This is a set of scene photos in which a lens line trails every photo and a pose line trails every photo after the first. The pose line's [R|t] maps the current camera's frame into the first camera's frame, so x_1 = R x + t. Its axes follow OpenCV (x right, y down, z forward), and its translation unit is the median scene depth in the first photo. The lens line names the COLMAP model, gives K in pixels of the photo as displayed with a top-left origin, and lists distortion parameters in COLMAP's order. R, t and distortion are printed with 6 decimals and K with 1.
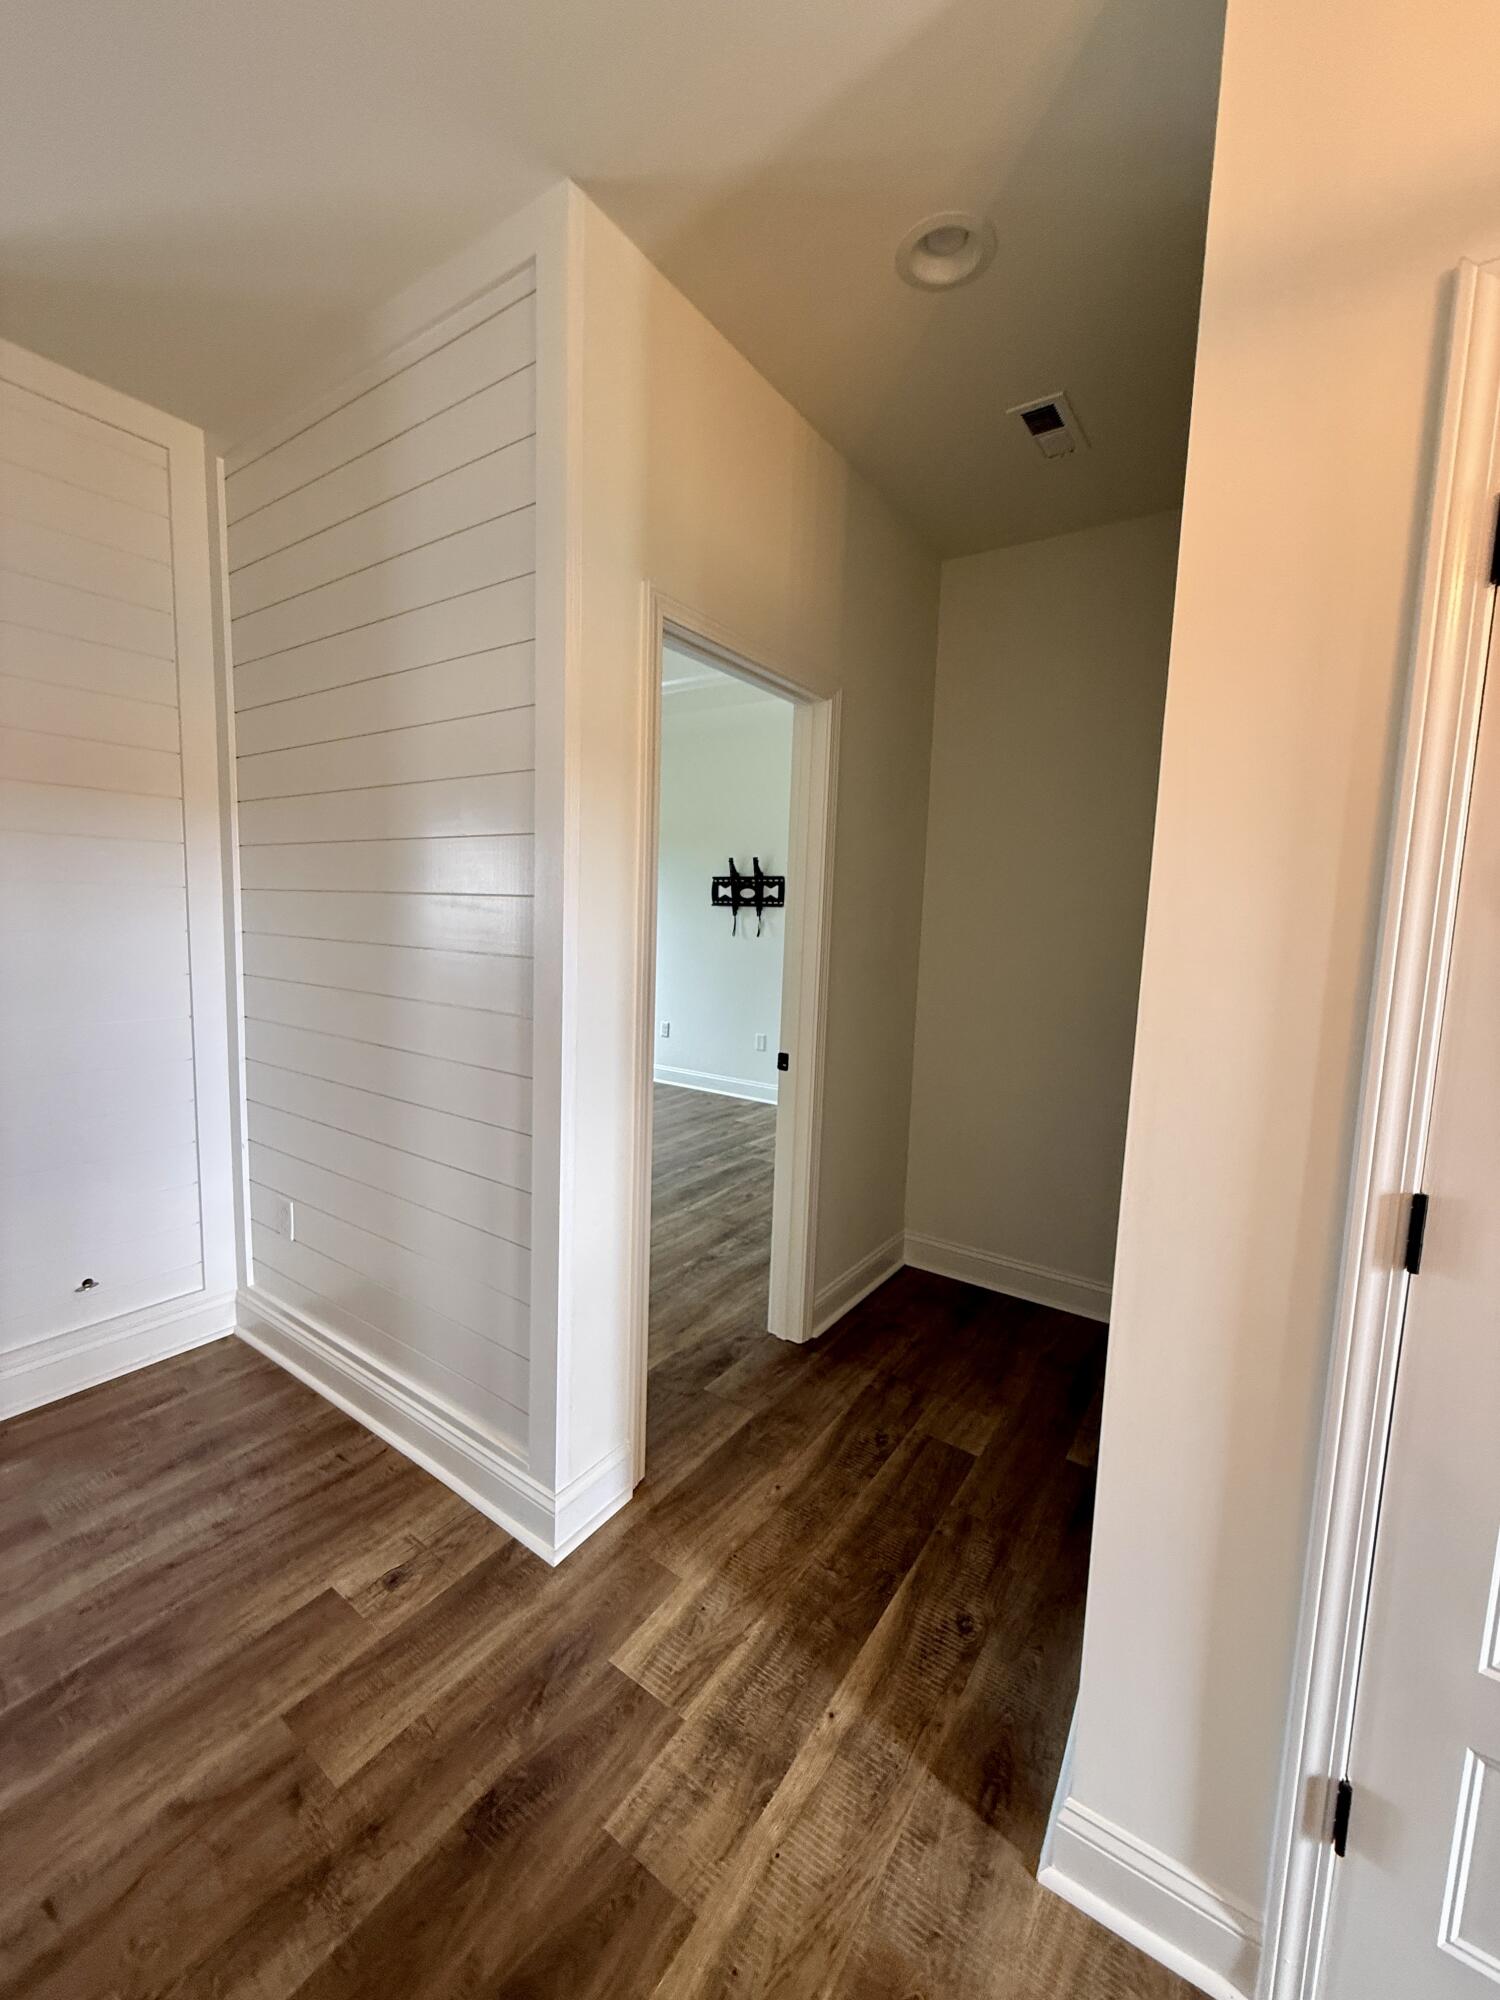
lens RADIAL K [[796.5, 0, 744.6], [0, 796.5, 997.8], [0, 0, 1]] dist [-0.000254, 0.000220]
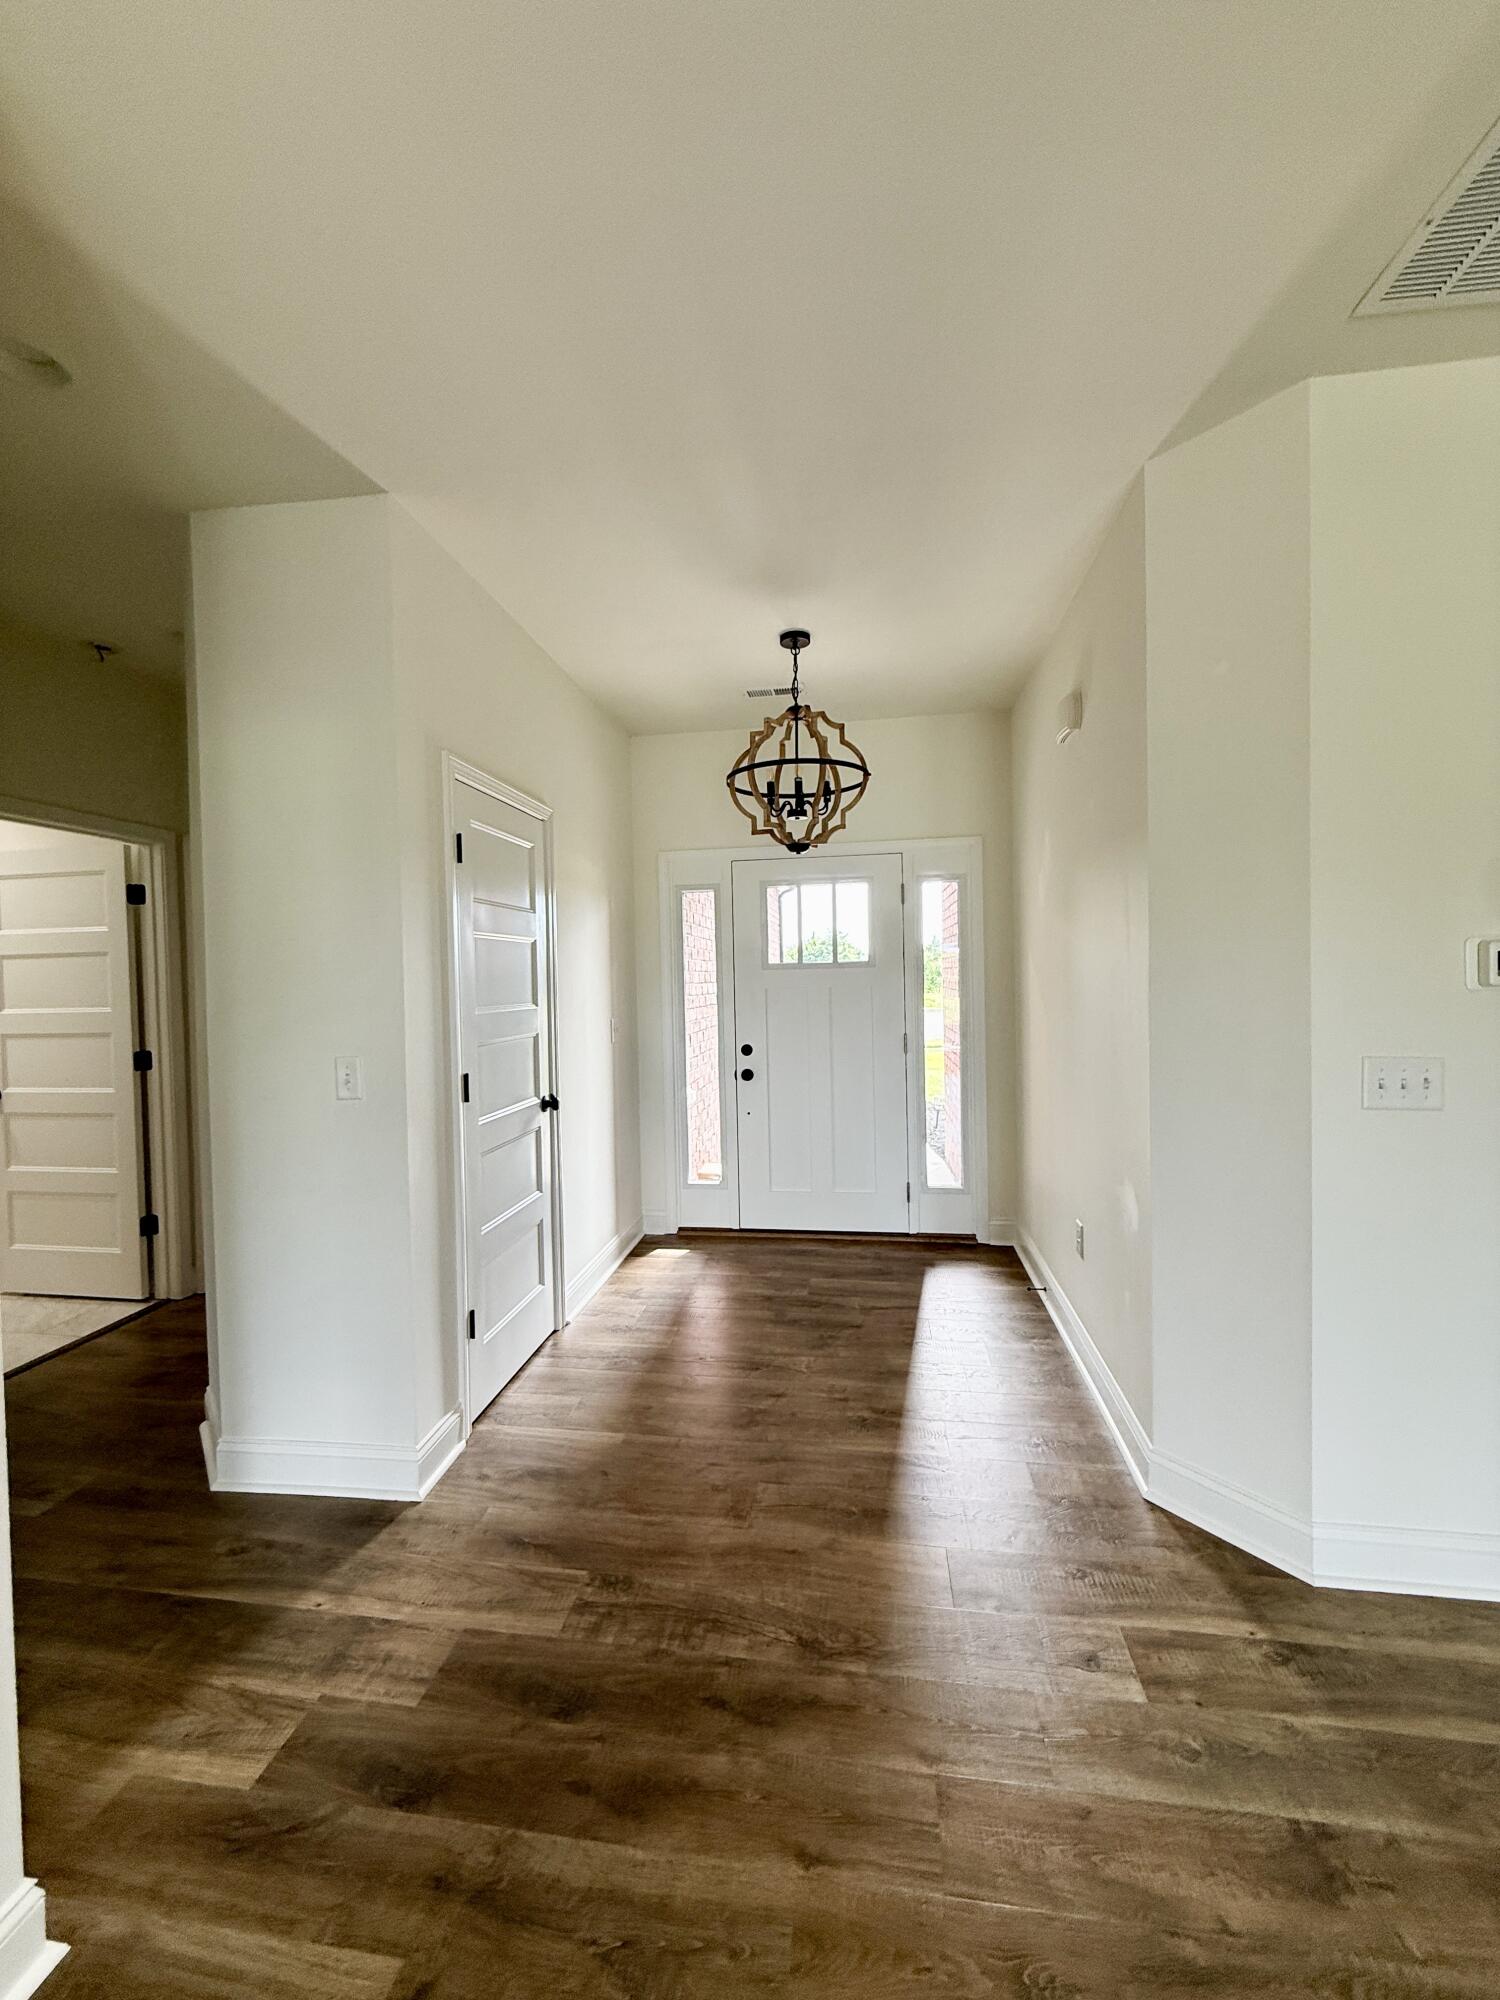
lens RADIAL K [[796.5, 0, 754.2], [0, 796.5, 1000.5], [0, 0, 1]] dist [-0.000254, 0.000220]
pose [[-0.450716, -0.047207, 0.891418, -1.439842], [0.101878, 0.989356, 0.103904, -0.136899], [-0.886835, 0.137648, -0.441110, 0.893781]]
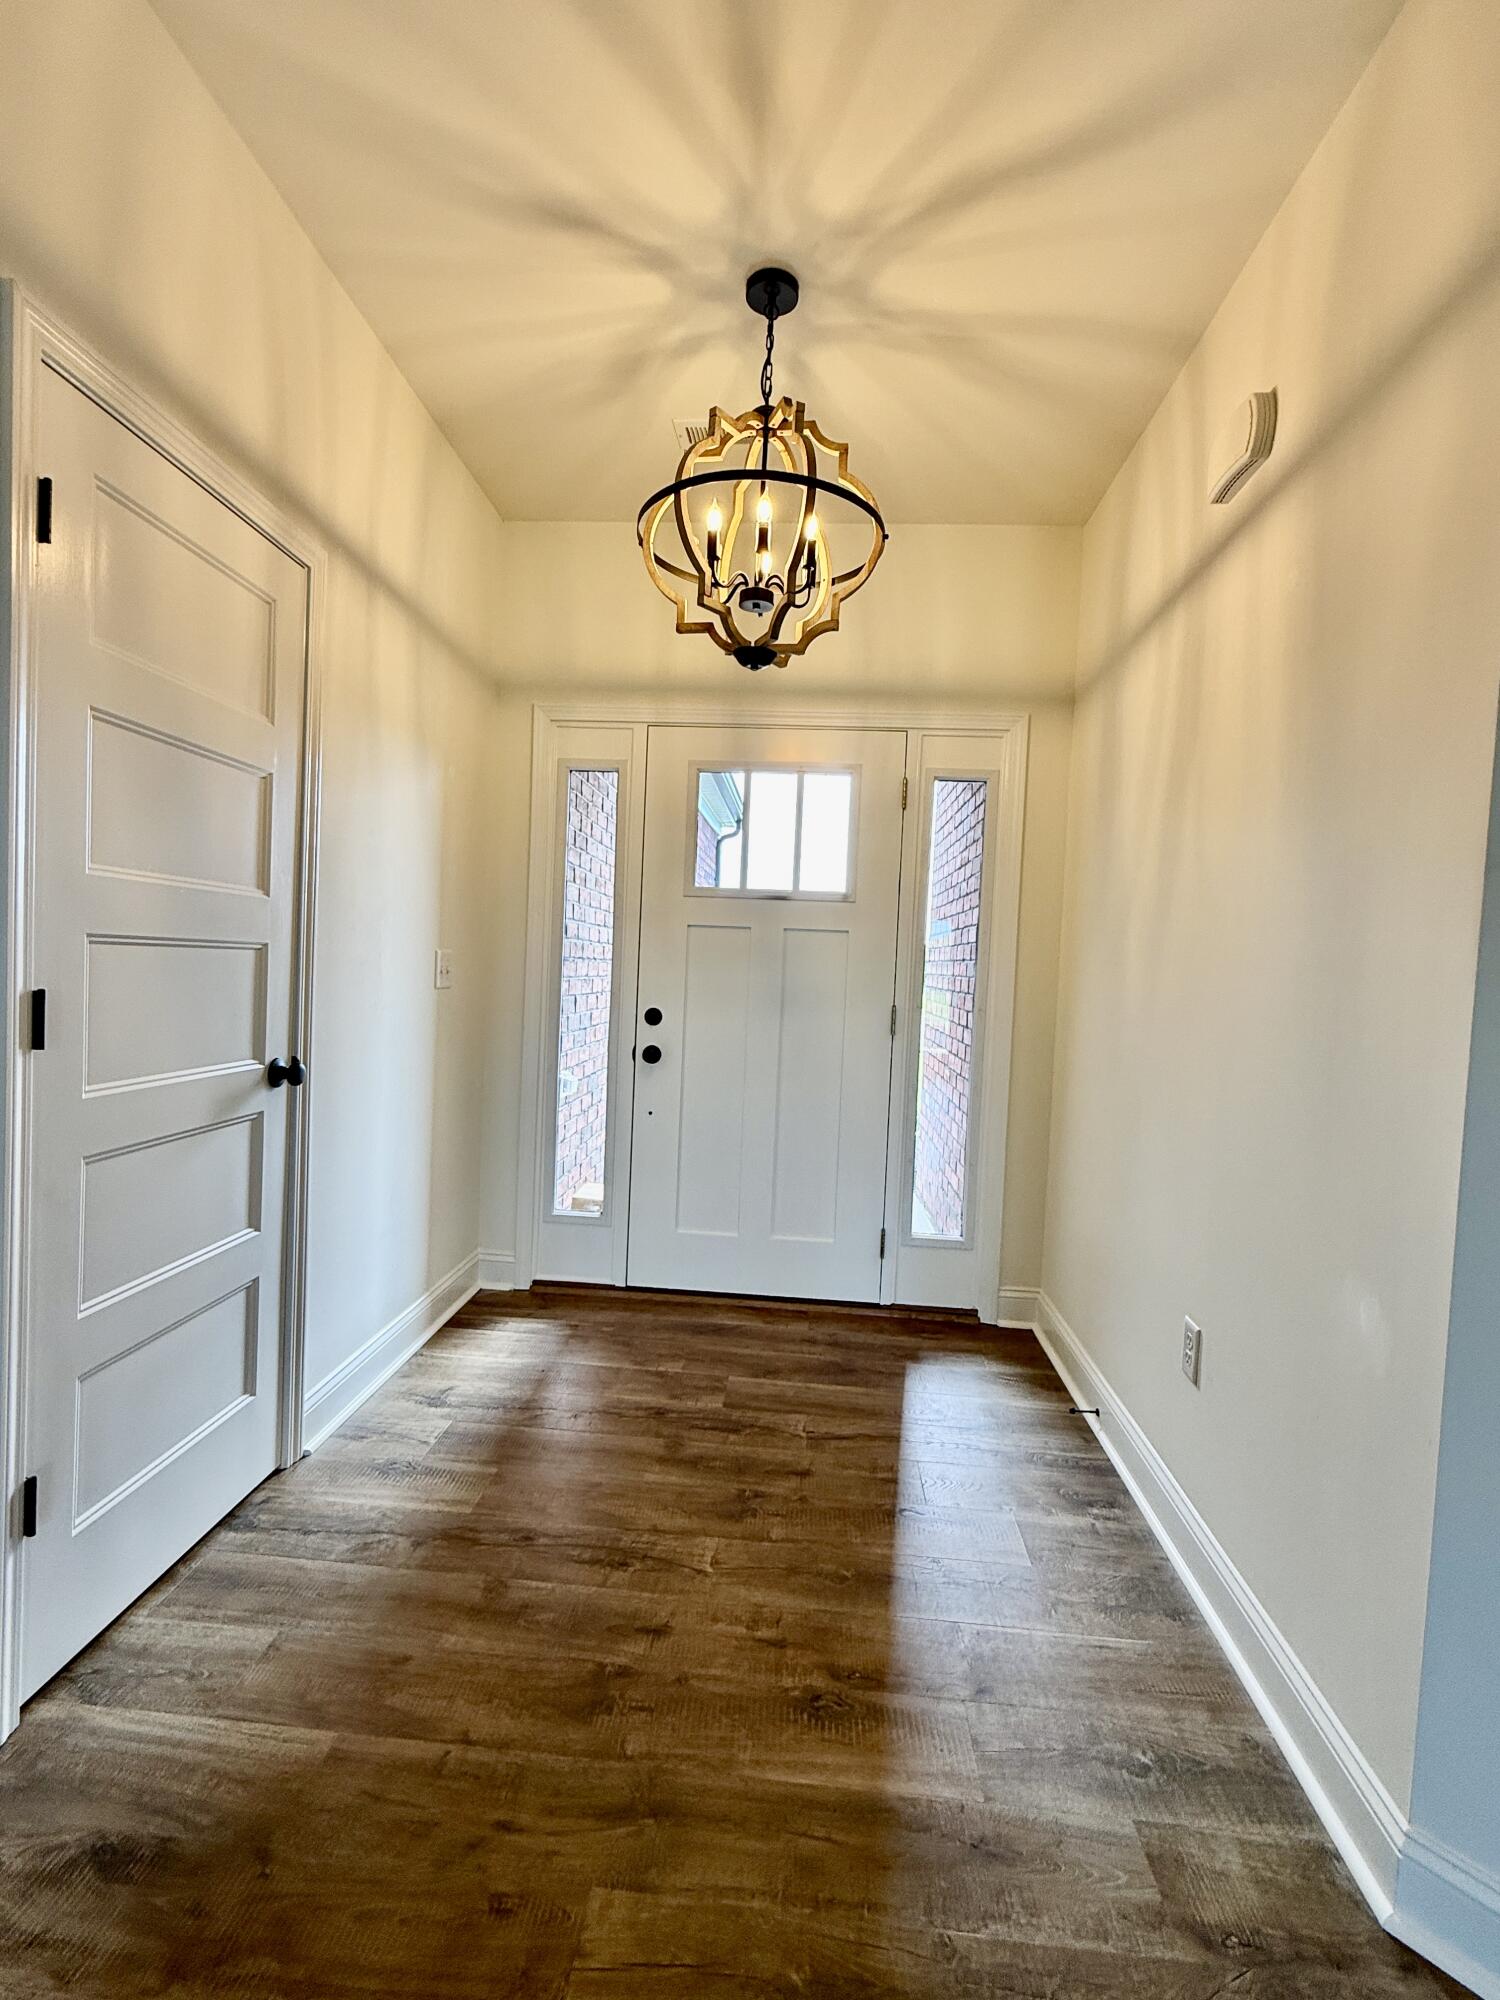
lens RADIAL K [[926.3, 0, 755.5], [0, 926.3, 1003.5], [0, 0, 1]] dist [0.000625, -0.000221]
pose [[-0.515901, -0.088471, 0.852068, -0.758065], [0.030673, 0.992107, 0.121583, 0.078275], [-0.856099, 0.088860, -0.509115, 0.523224]]
